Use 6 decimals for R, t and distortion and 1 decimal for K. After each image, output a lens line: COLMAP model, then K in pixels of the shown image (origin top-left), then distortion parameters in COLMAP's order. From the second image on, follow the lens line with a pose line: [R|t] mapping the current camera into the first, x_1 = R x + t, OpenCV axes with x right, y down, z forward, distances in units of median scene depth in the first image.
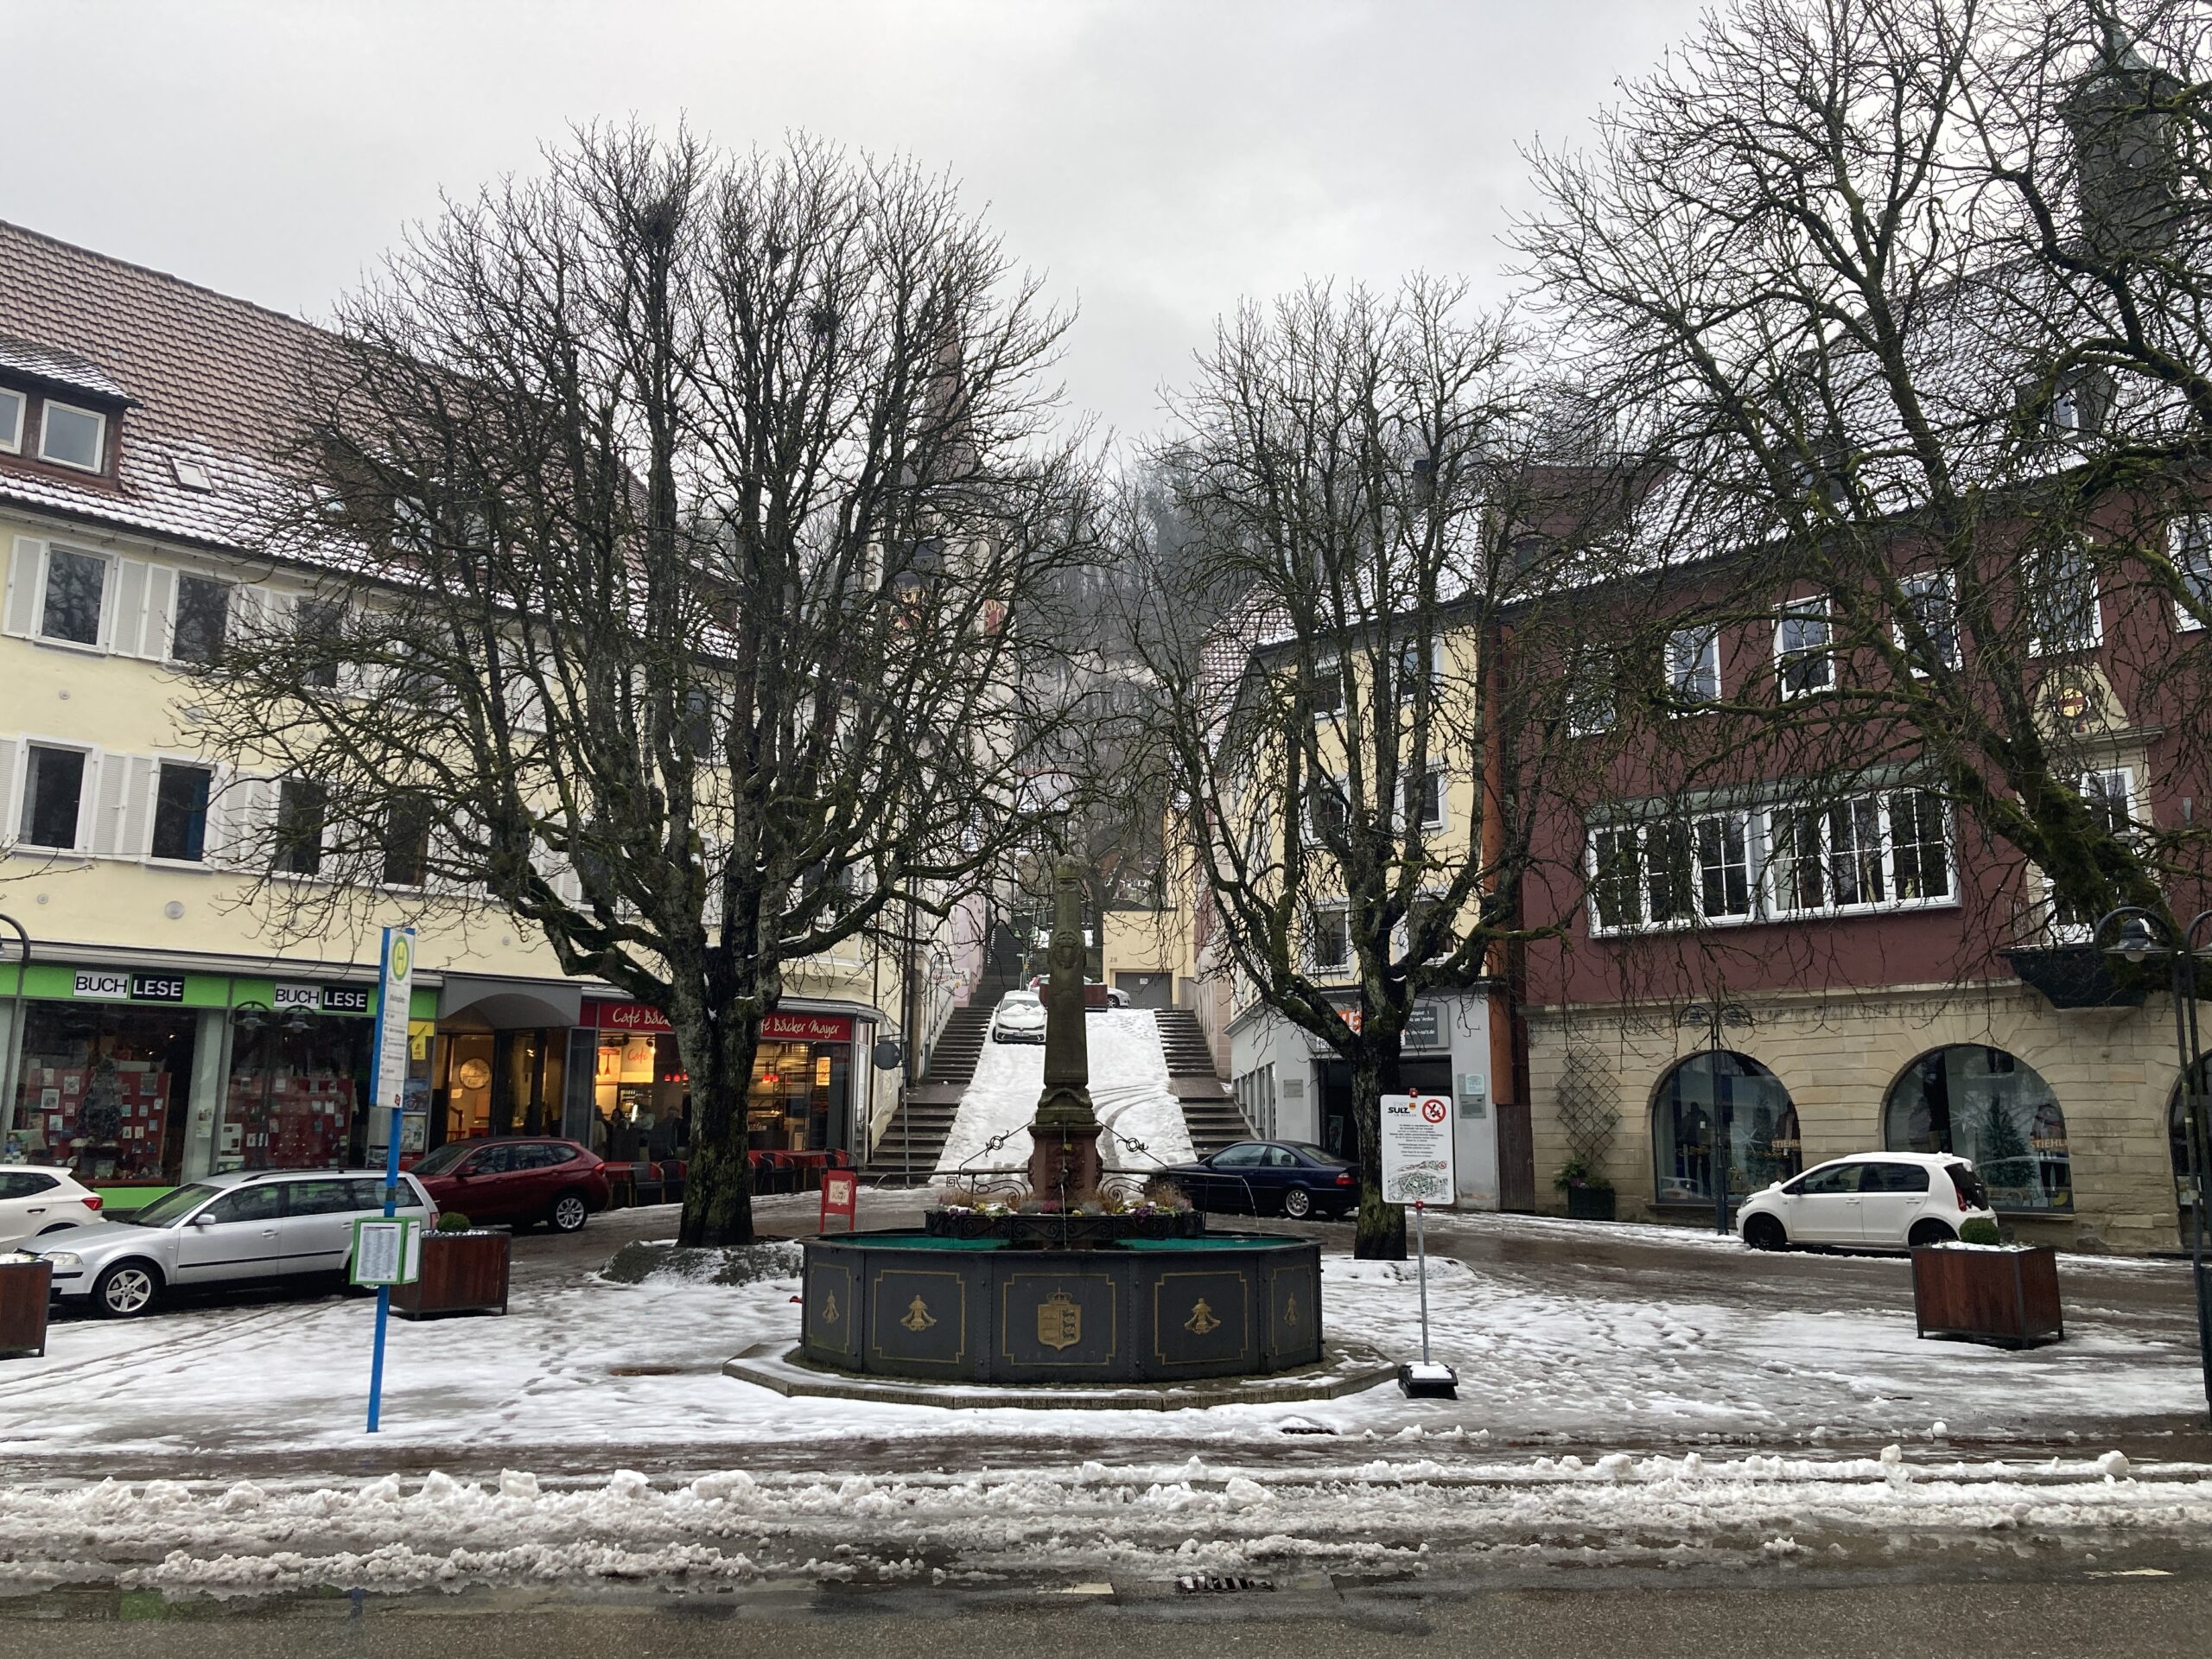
lens RADIAL K [[1860.9, 0, 1106.0], [0, 1860.9, 829.5], [0, 0, 1]] dist [0.010120, -0.003414]
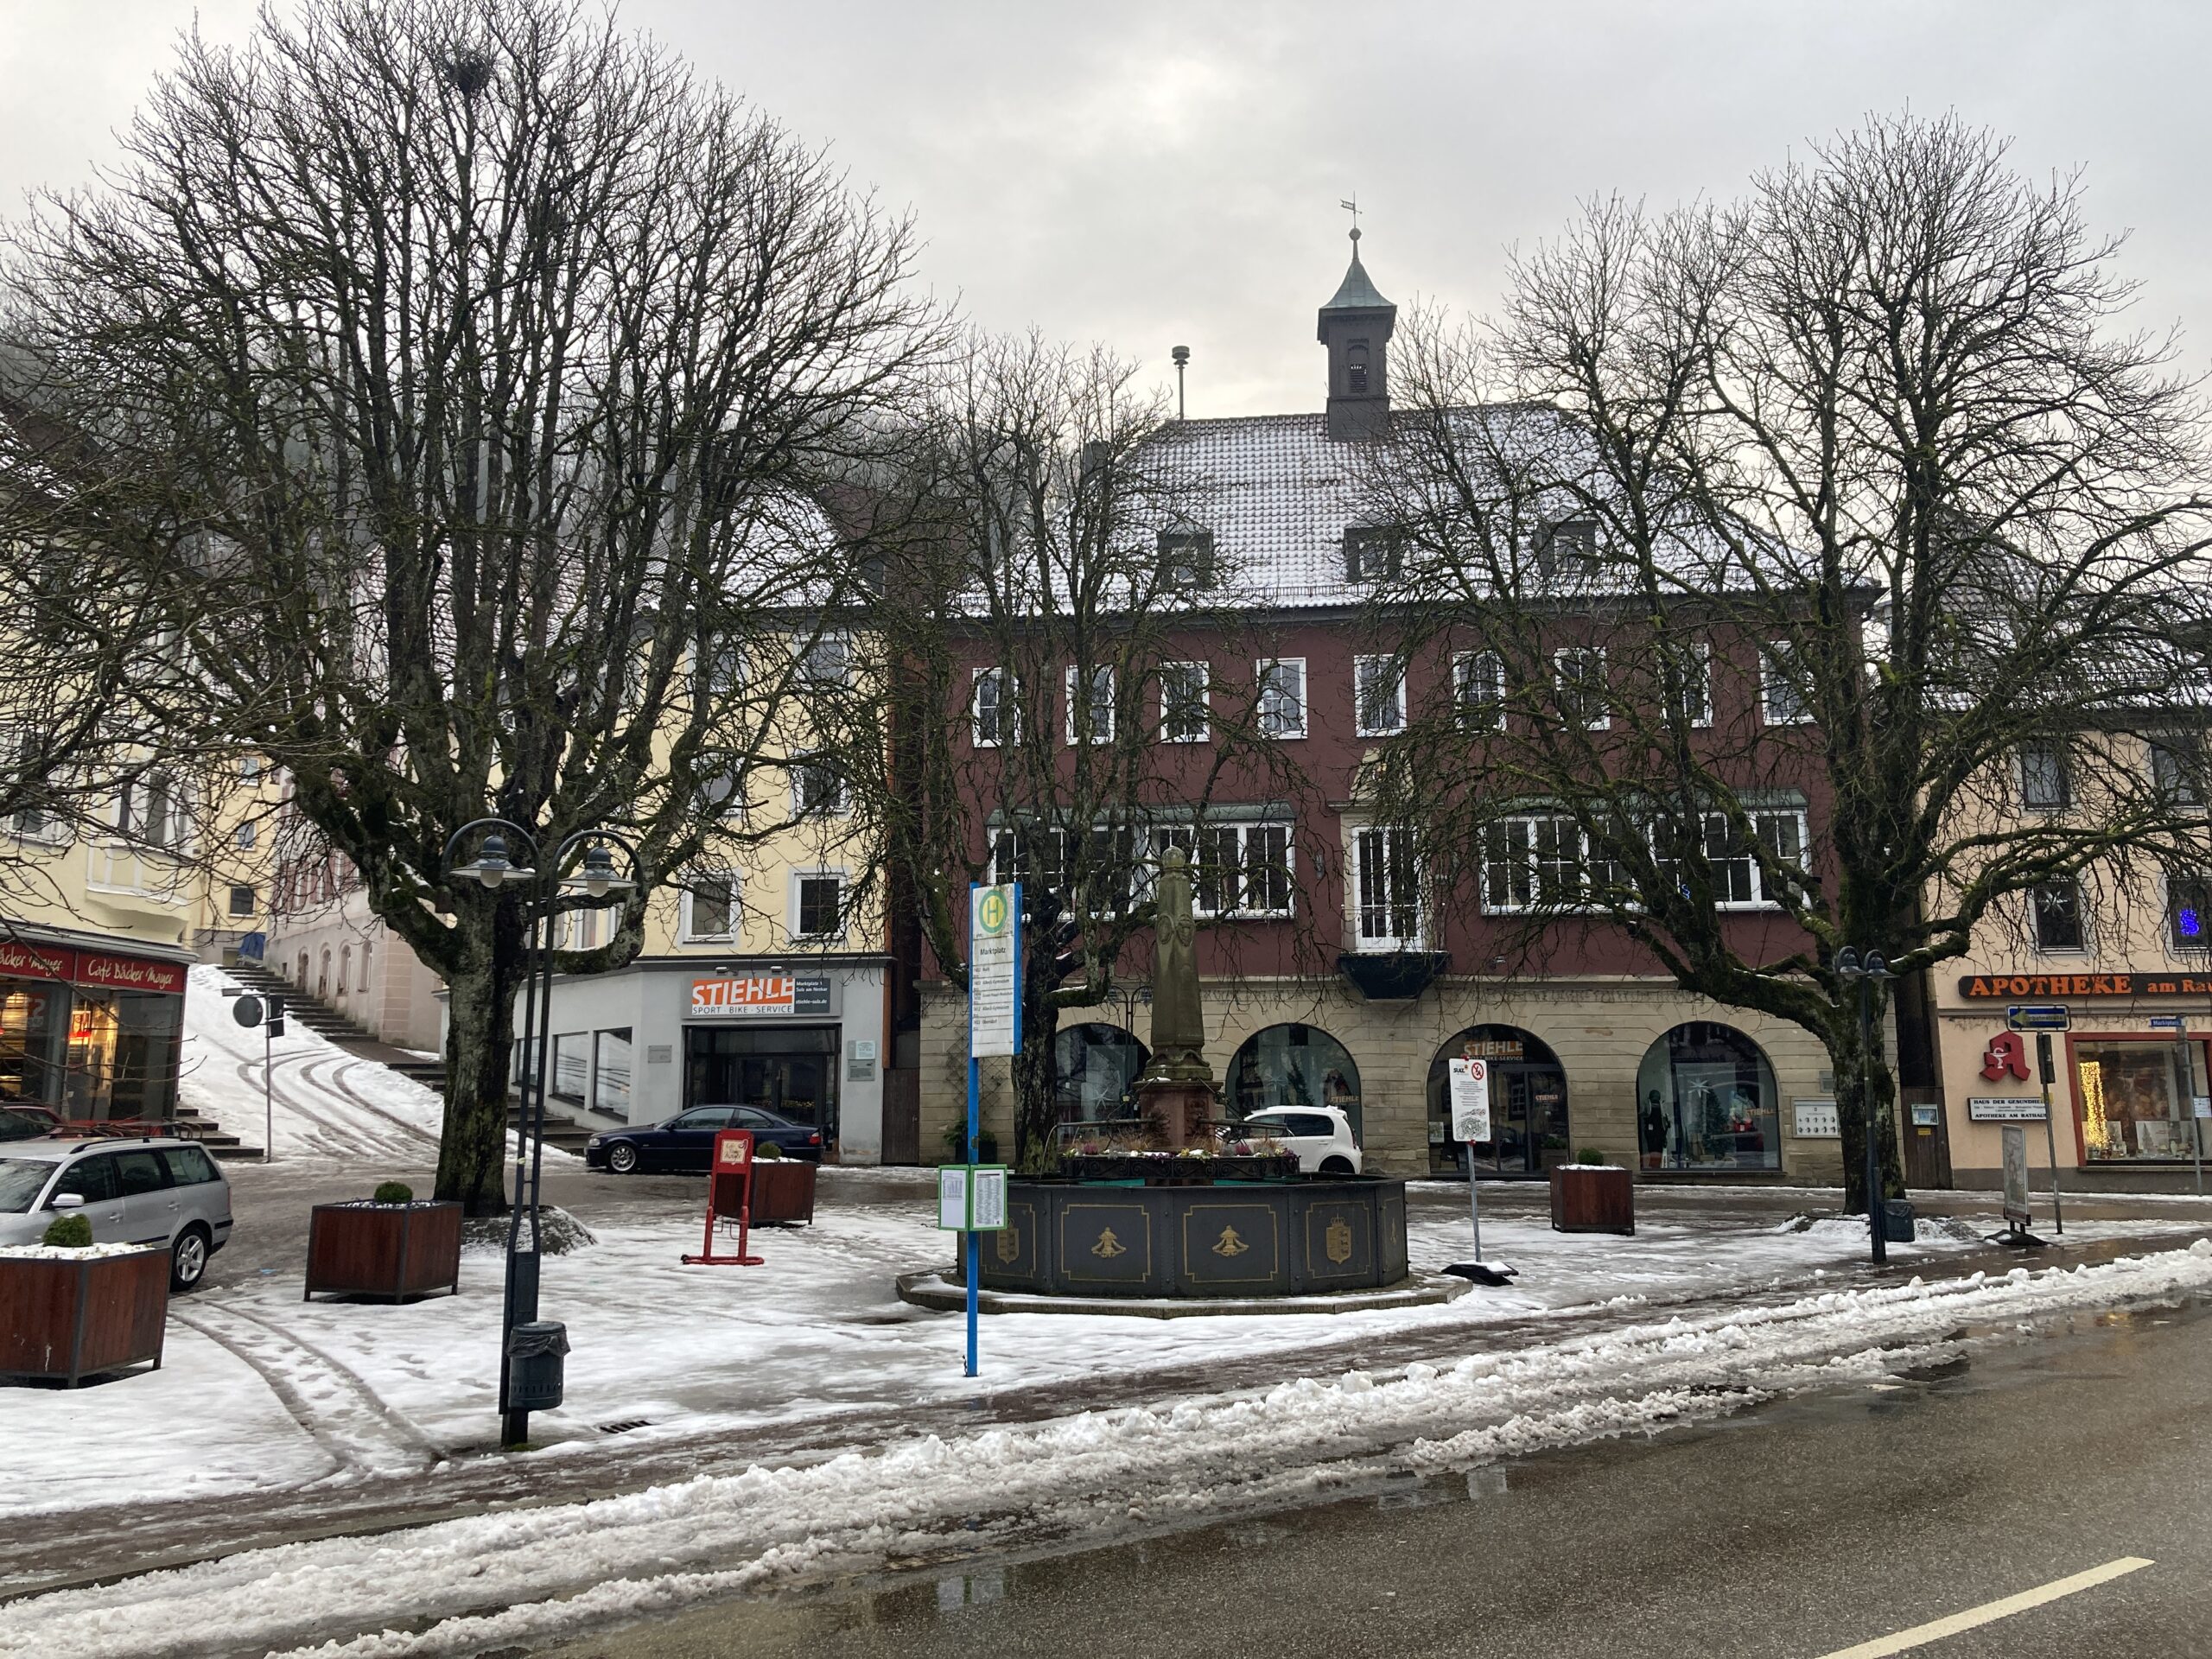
lens RADIAL K [[1860.9, 0, 1106.0], [0, 1860.9, 829.5], [0, 0, 1]] dist [0.010120, -0.003414]
pose [[0.772981, 0.085846, 0.628595, -0.698765], [-0.096274, 0.995201, -0.017526, 0.023400], [-0.627082, -0.046970, 0.777536, 0.117768]]
